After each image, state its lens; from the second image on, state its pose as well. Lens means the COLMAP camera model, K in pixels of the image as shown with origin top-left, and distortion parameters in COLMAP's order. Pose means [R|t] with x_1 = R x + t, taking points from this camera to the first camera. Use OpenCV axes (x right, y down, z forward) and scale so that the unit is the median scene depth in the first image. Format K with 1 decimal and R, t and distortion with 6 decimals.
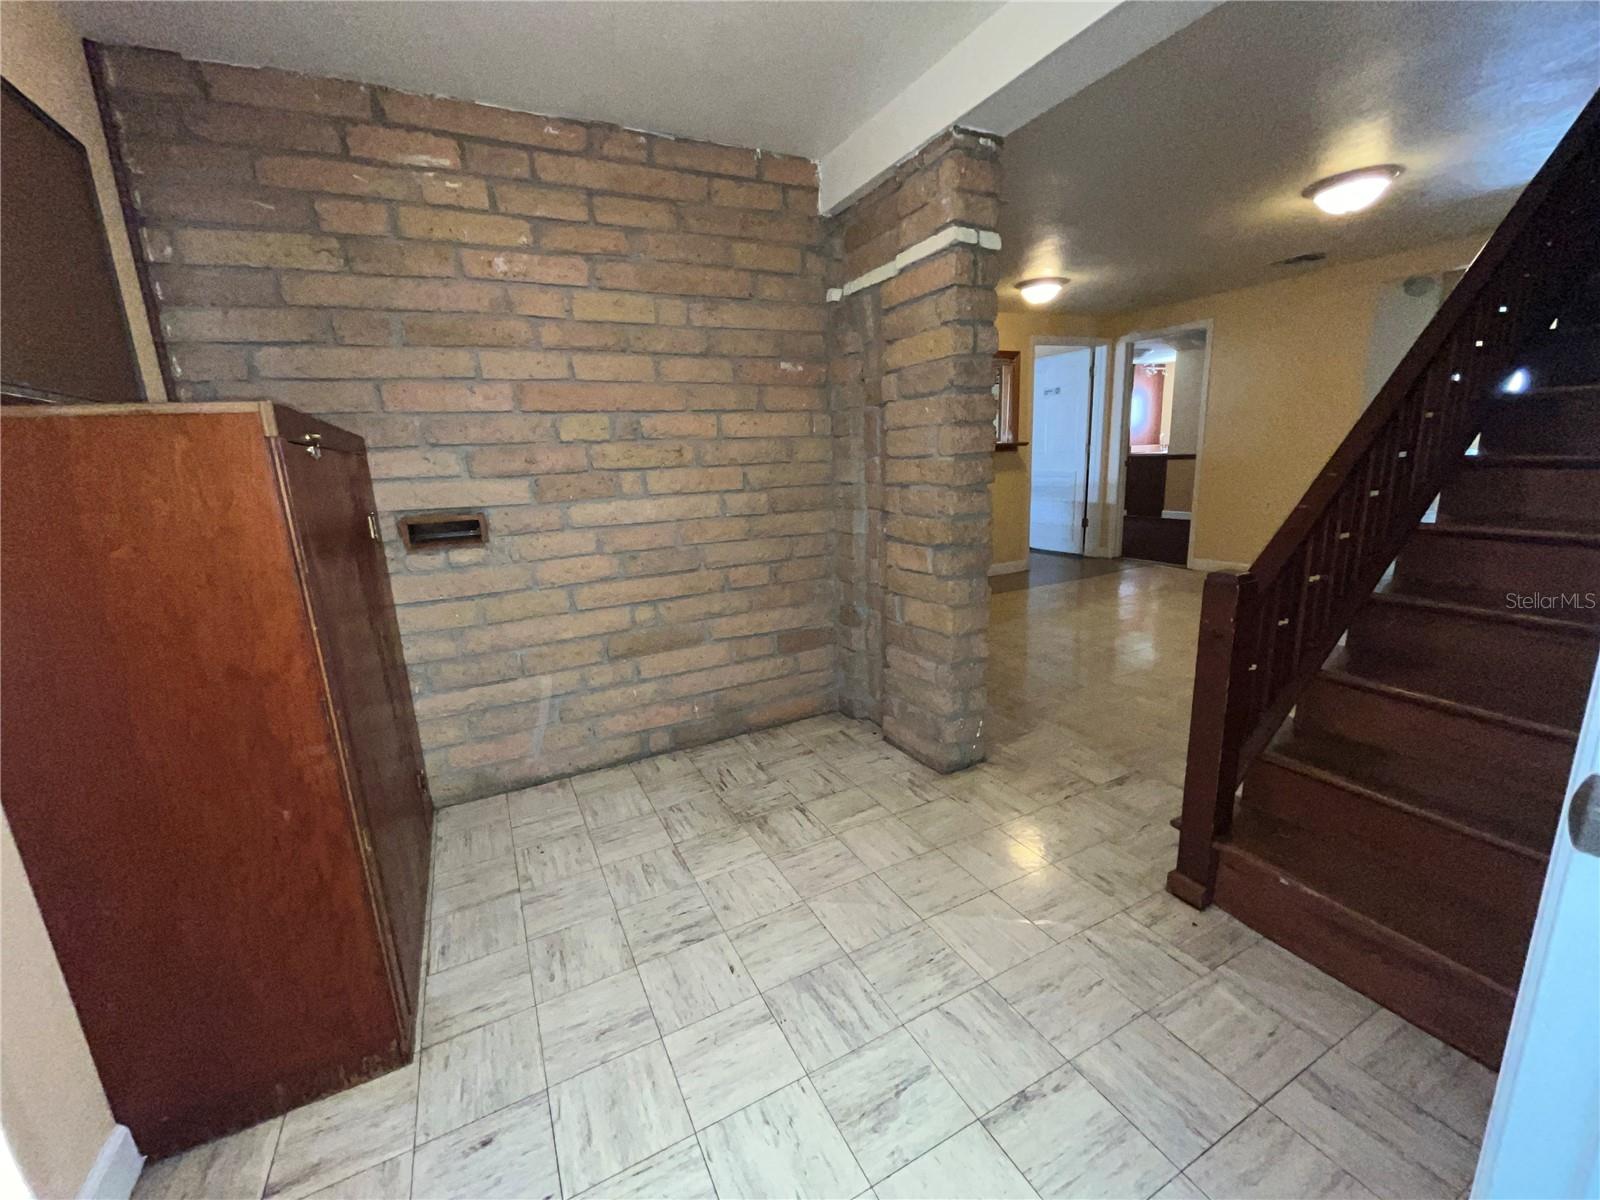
lens RADIAL K [[650.9, 0, 794.3], [0, 650.9, 603.7], [0, 0, 1]] dist [-0.003490, -0.000038]
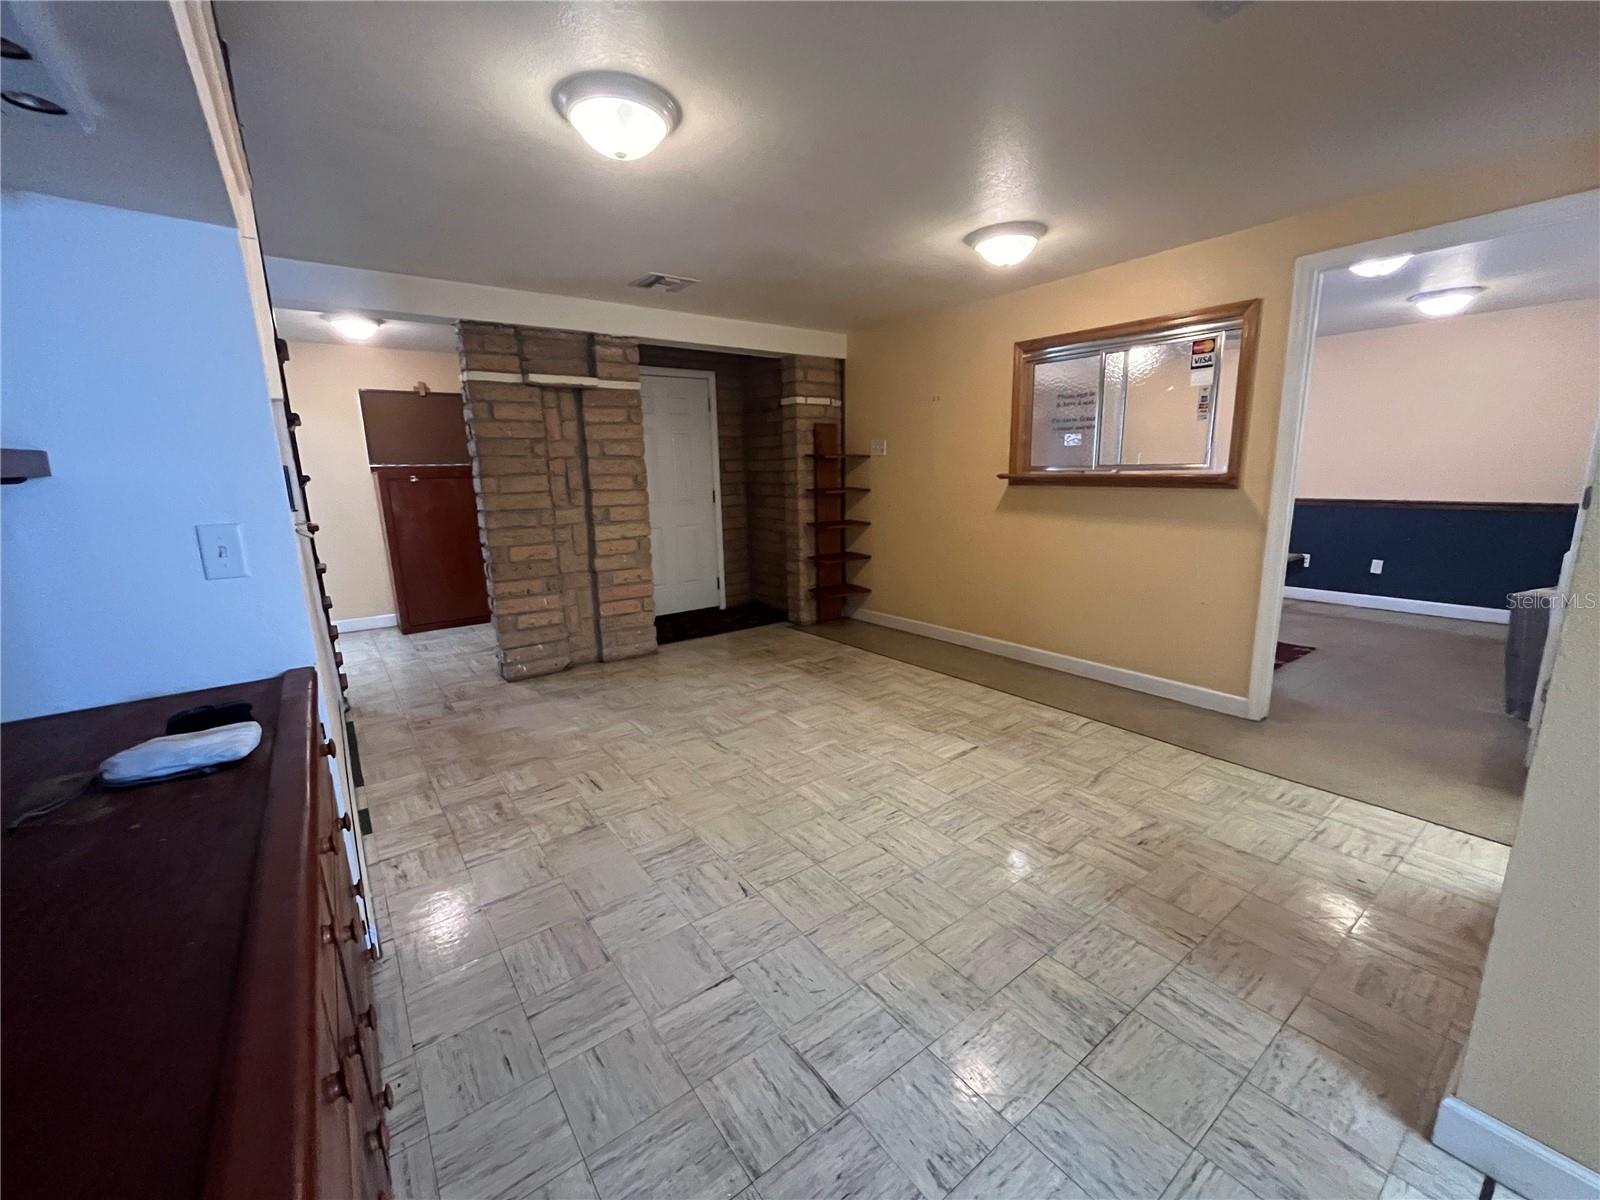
lens RADIAL K [[650.9, 0, 799.7], [0, 650.9, 600.7], [0, 0, 1]] dist [-0.003490, -0.000038]
pose [[0.167554, 0.238812, -0.956501, 1.911454], [-0.208375, 0.956876, 0.202404, -0.428972], [0.963590, 0.165398, 0.210091, 1.330508]]
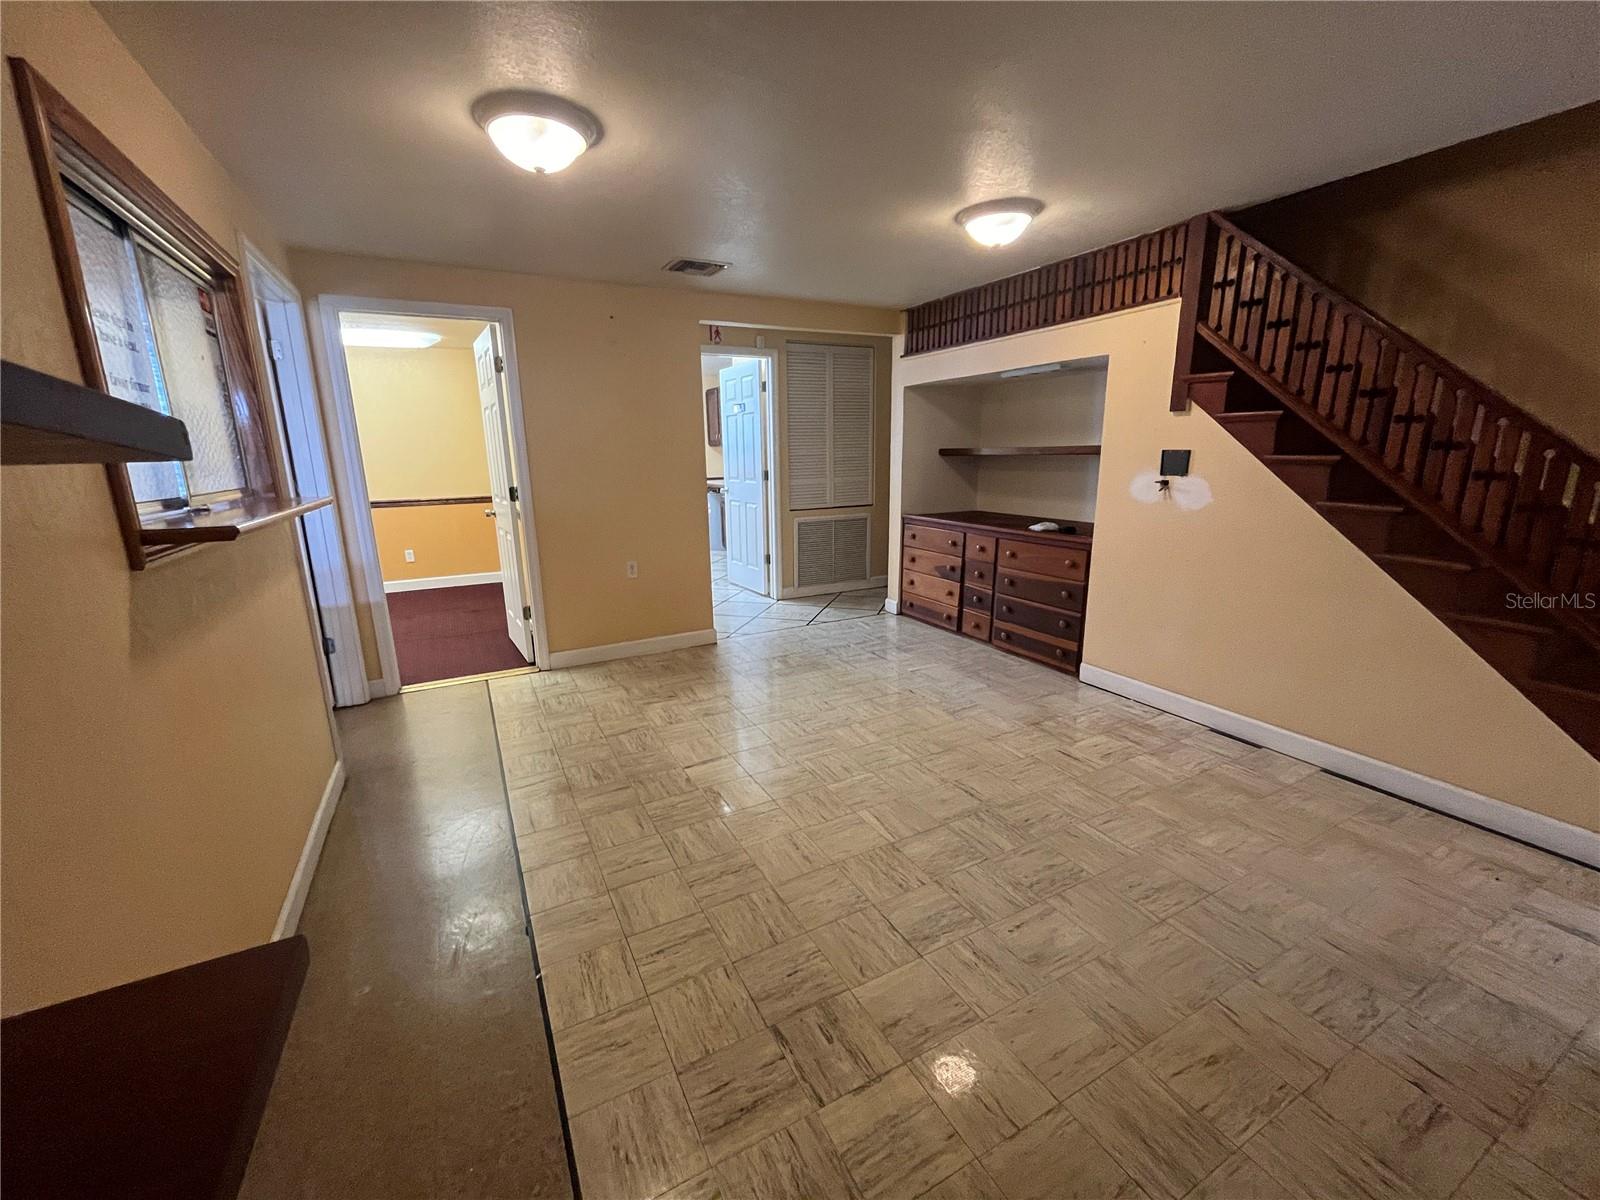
lens RADIAL K [[650.9, 0, 799.6], [0, 650.9, 613.1], [0, 0, 1]] dist [-0.003490, -0.000038]
pose [[-0.015829, -0.197183, 0.980239, -0.152366], [0.242487, 0.950338, 0.195084, -0.426260], [-0.970025, 0.240783, 0.032772, 1.642165]]
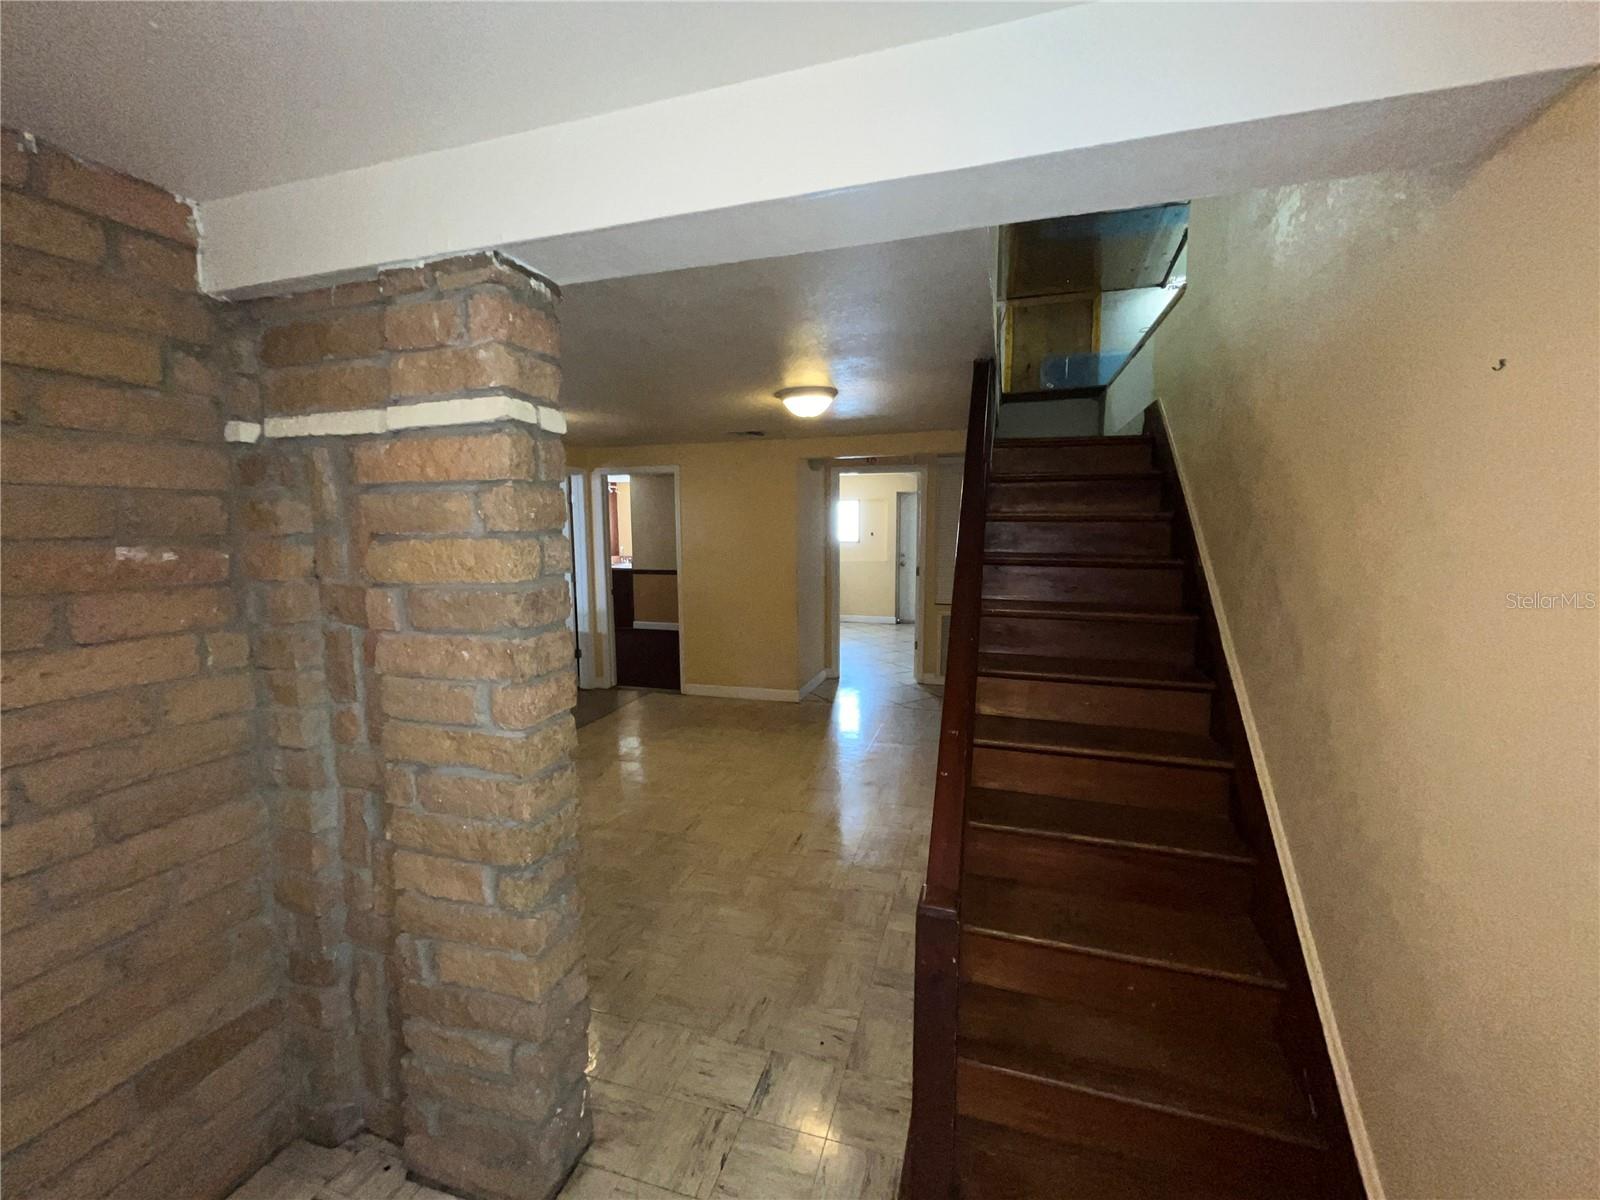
lens RADIAL K [[650.9, 0, 801.5], [0, 650.9, 600.0], [0, 0, 1]] dist [-0.003490, -0.000038]
pose [[0.688707, -0.042522, 0.723792, -0.020783], [0.137490, 0.987825, -0.072791, -0.234650], [-0.711884, 0.149645, 0.686168, 0.302326]]
